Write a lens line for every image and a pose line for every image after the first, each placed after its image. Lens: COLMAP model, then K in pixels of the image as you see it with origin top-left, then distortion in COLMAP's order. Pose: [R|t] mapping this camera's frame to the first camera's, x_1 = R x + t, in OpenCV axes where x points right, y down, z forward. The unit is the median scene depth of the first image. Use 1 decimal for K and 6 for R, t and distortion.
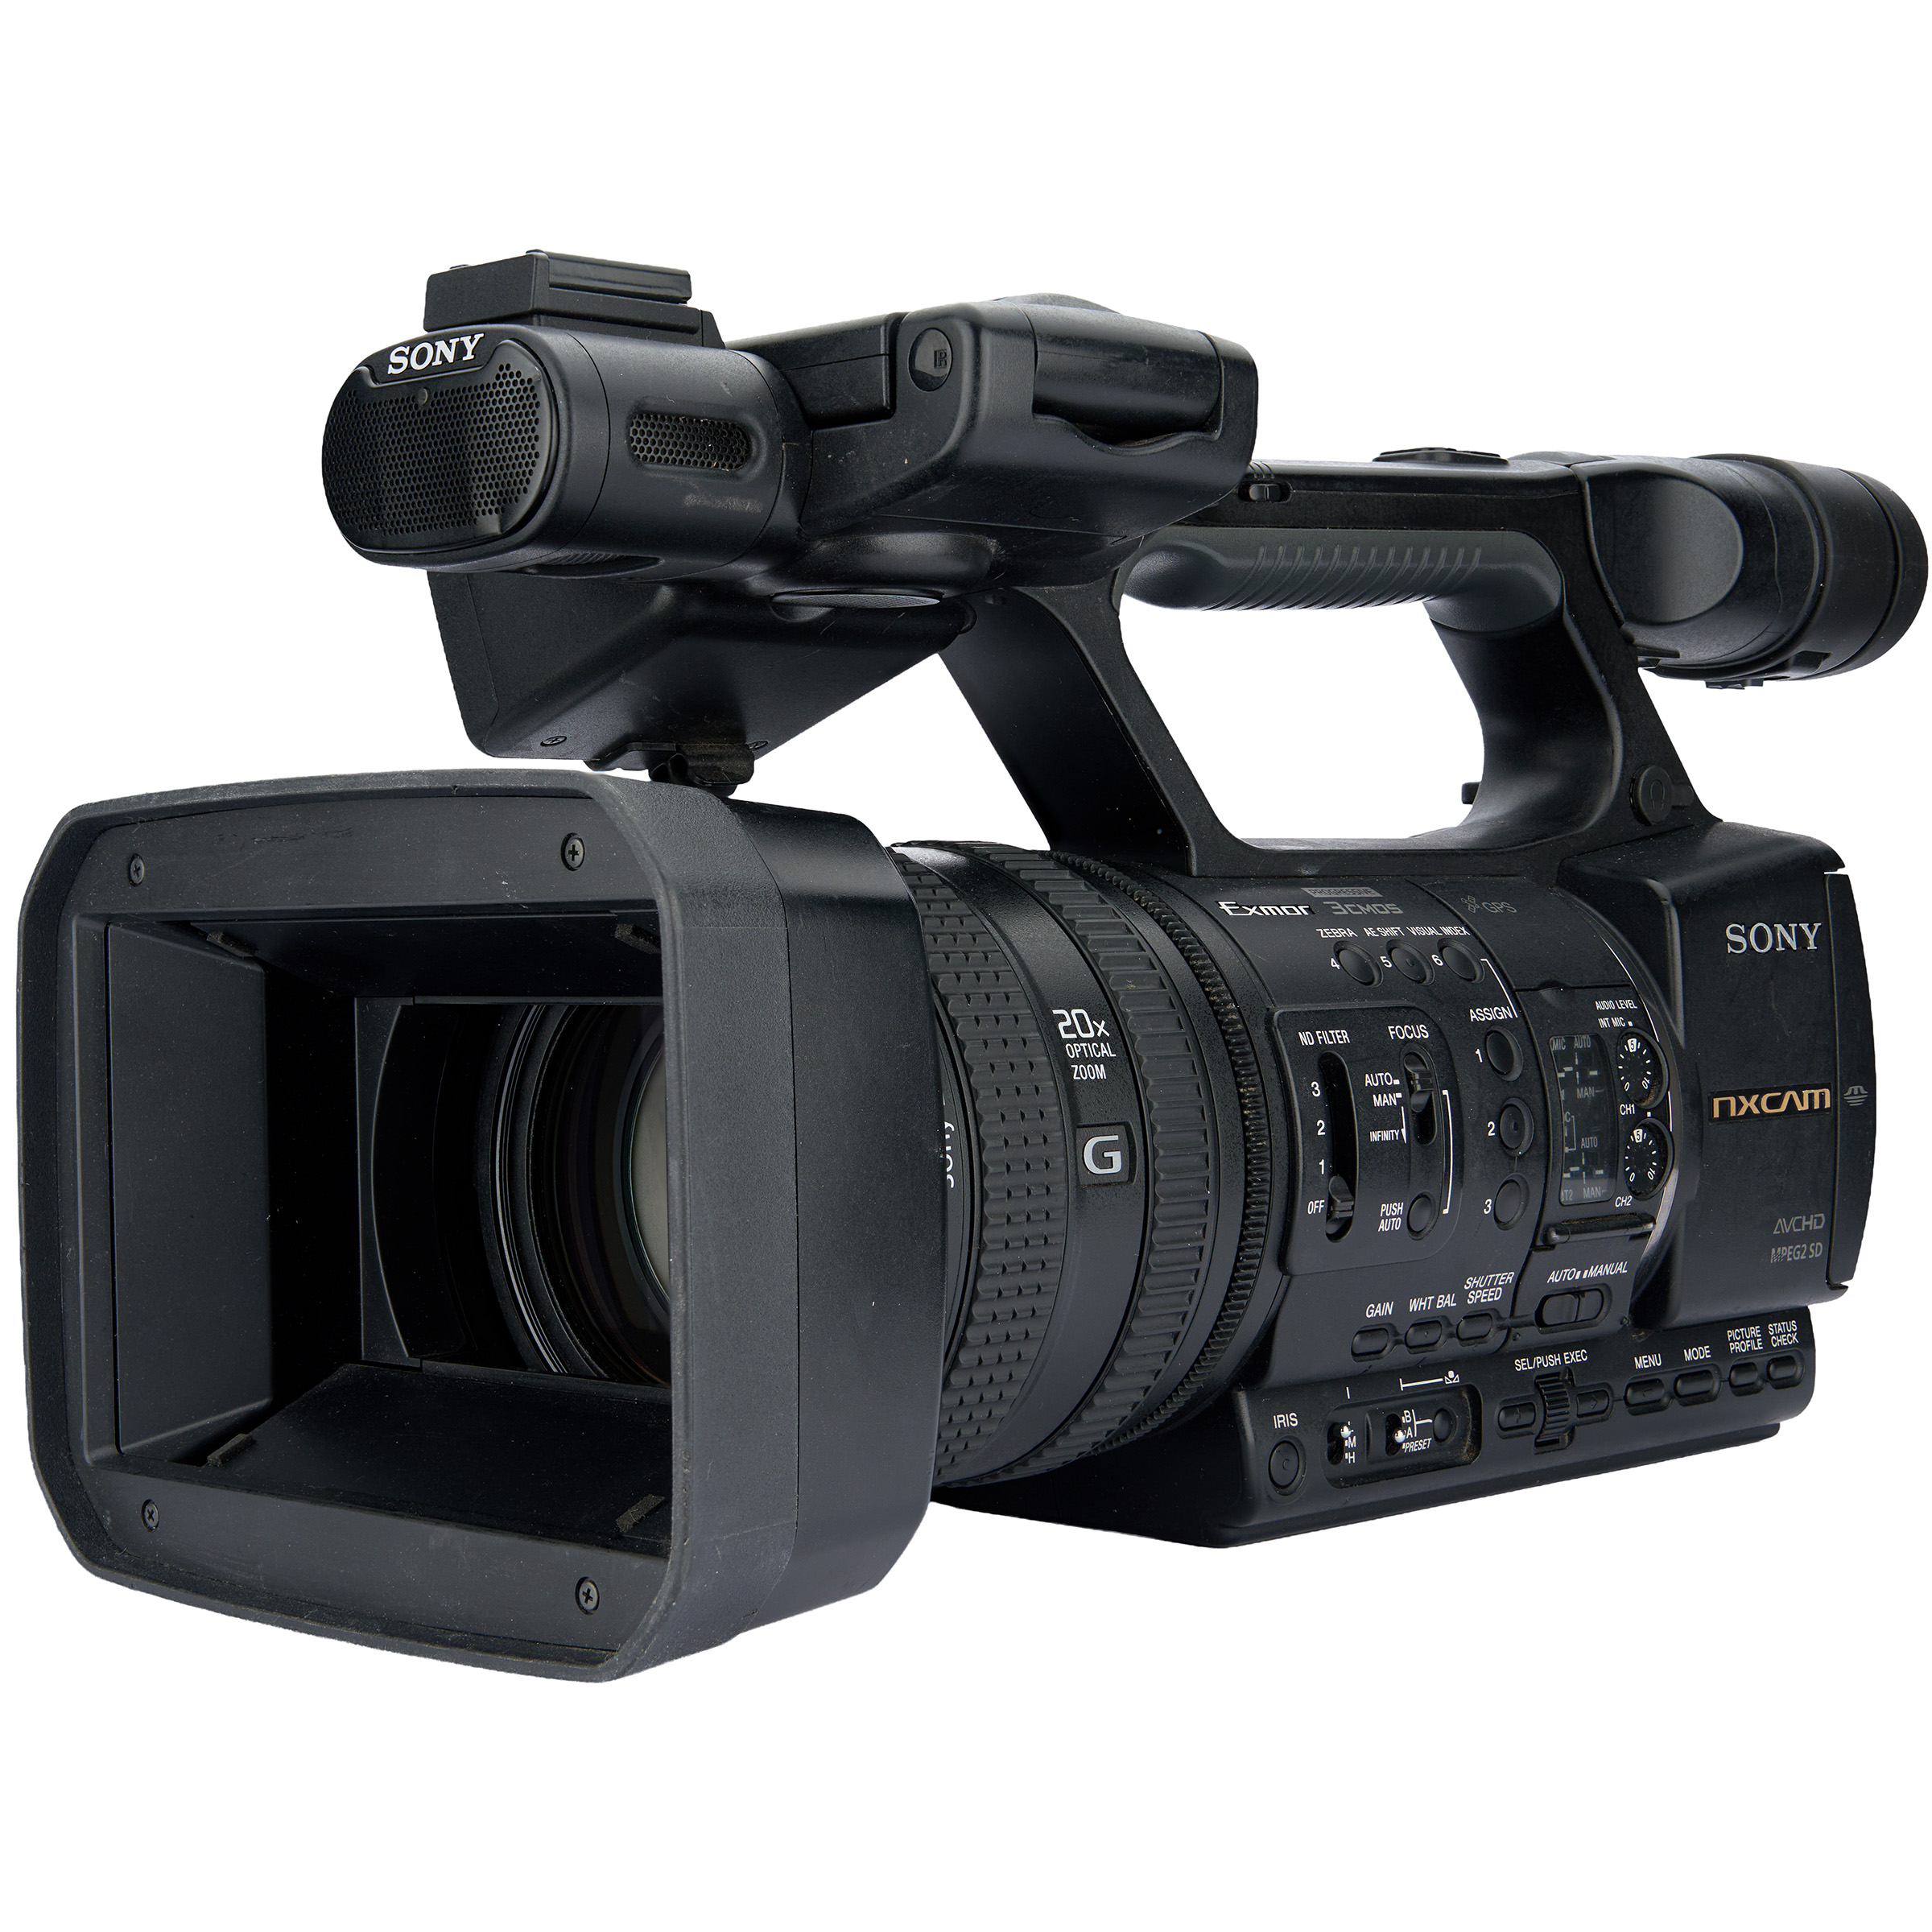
lens RADIAL K [[3902.1, 0, 966.0], [0, 3902.1, 966.0], [0, 0, 1]] dist [-0.061946, -0.298557]
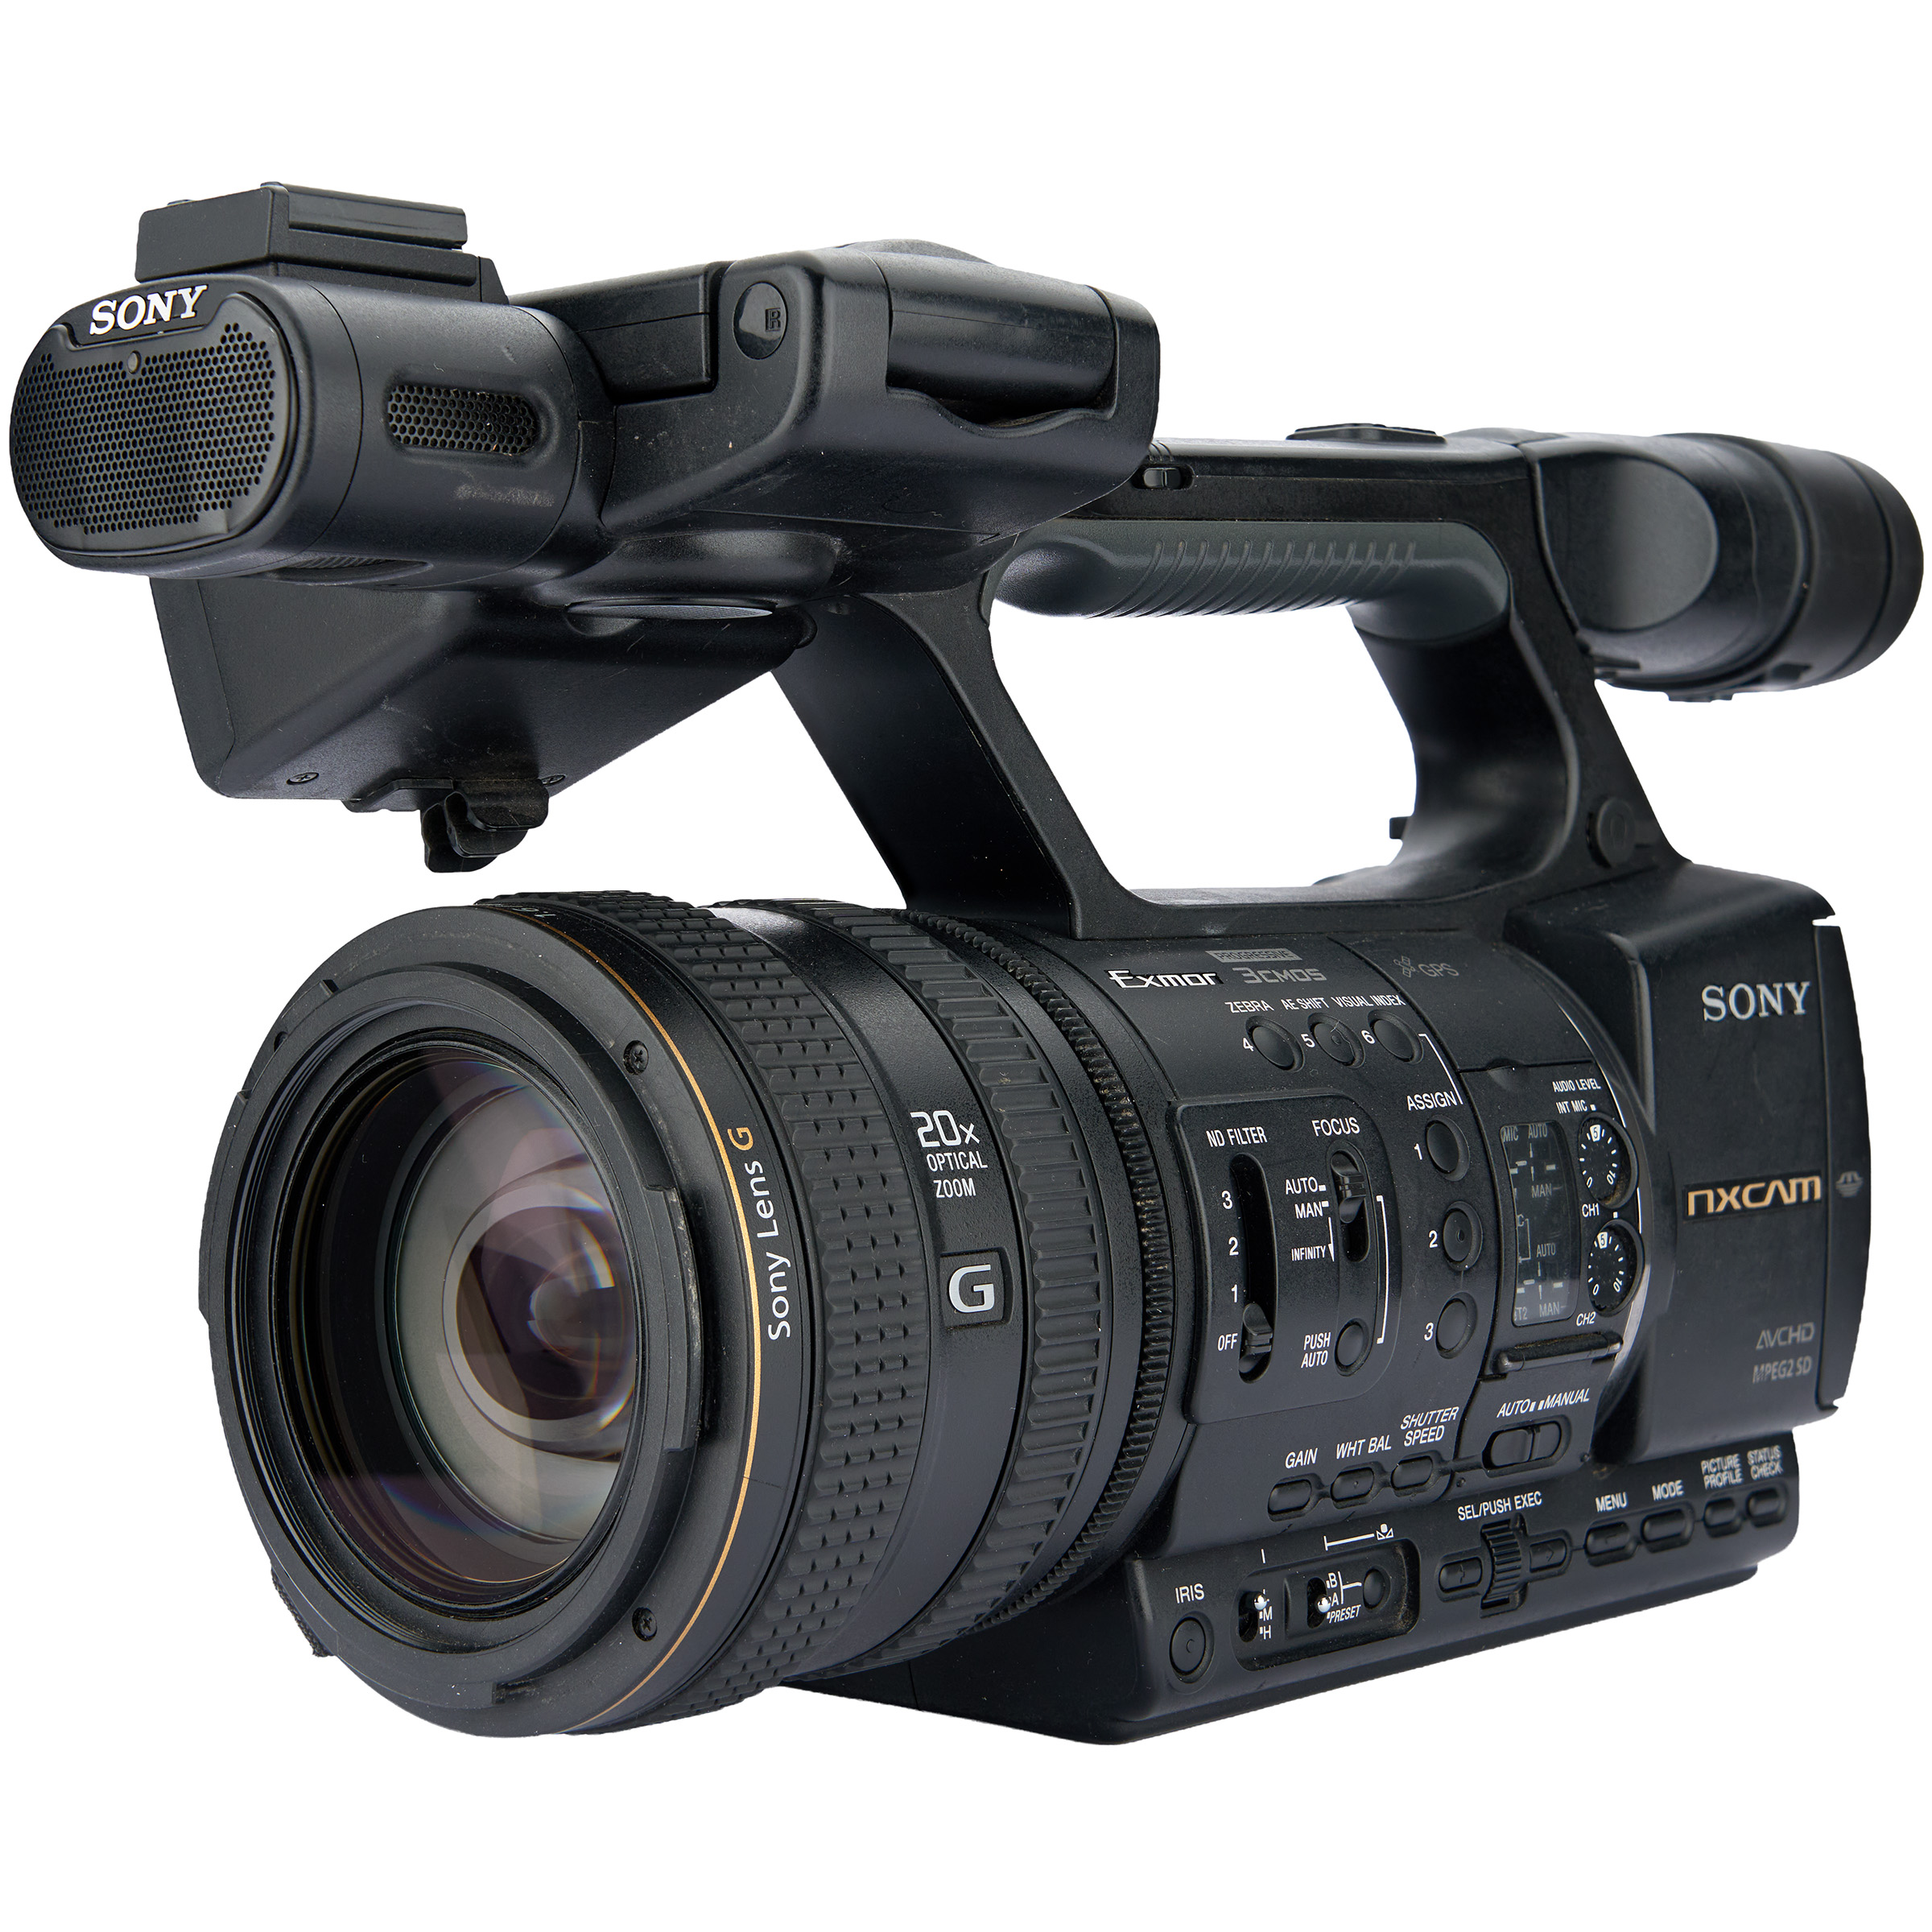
lens RADIAL K [[4194.5, 0, 1029.3], [0, 4194.5, 963.1], [0, 0, 1]] dist [-0.097104, 0.063195]
pose [[0.998565, -0.001381, 0.053532, 0.000003], [0.001254, 0.999996, 0.002421, -0.020245], [-0.053535, -0.002351, 0.998563, 0.107666]]
